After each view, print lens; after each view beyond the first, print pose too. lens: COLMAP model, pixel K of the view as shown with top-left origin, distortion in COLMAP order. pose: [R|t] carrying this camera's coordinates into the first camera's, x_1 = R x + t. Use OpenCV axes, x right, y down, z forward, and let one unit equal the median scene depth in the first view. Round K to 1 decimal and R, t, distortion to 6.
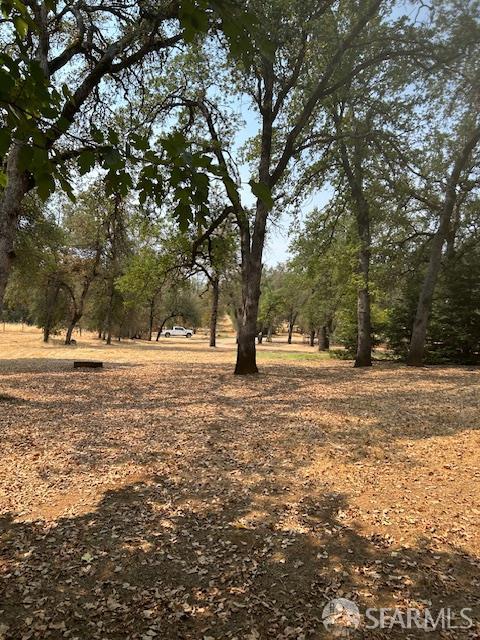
lens RADIAL K [[478.0, 0, 238.9], [0, 478.0, 321.6], [0, 0, 1]] dist [0.081409, -0.112527]
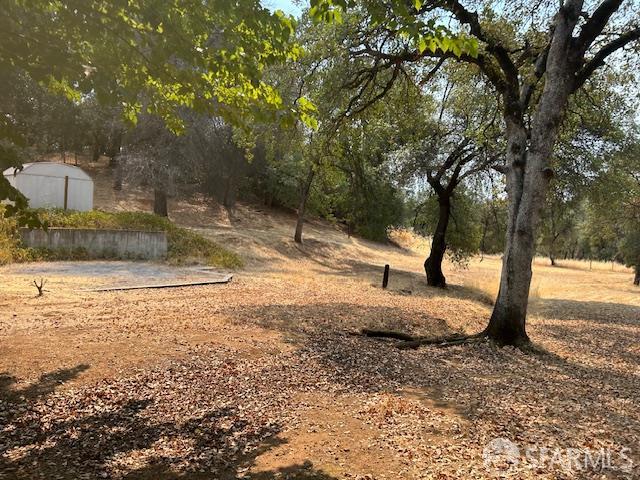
lens RADIAL K [[479.4, 0, 312.6], [0, 479.4, 233.6], [0, 0, 1]] dist [0.032590, -0.039098]
pose [[0.548945, -0.015155, -0.835721, -0.010081], [-0.028311, 0.998925, -0.036711, 0.002251], [0.835379, 0.043812, 0.547926, 0.161929]]
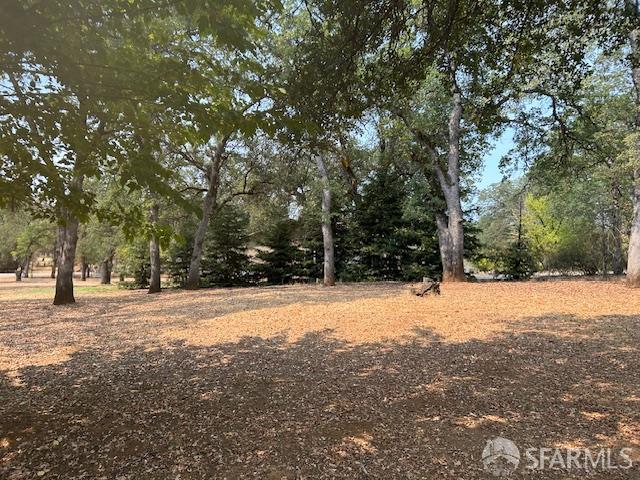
lens RADIAL K [[478.0, 0, 320.0], [0, 478.0, 240.0], [0, 0, 1]] dist [0.081409, -0.112527]
pose [[0.802692, 0.000332, 0.596393, -0.182217], [0.014590, 0.999690, -0.020193, -0.018769], [-0.596215, 0.024910, 0.802438, -0.362086]]
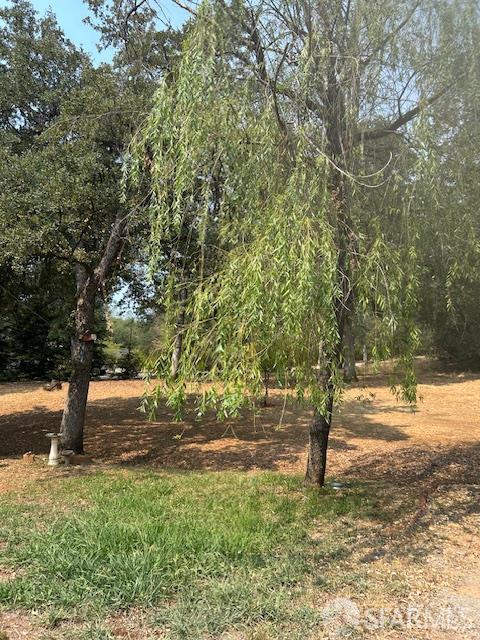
lens RADIAL K [[479.4, 0, 255.0], [0, 479.4, 306.8], [0, 0, 1]] dist [0.032590, -0.039098]
pose [[0.401742, 0.077788, 0.912443, -0.607581], [-0.007992, 0.996646, -0.081447, -0.070637], [-0.915718, 0.025429, 0.401016, -0.923647]]
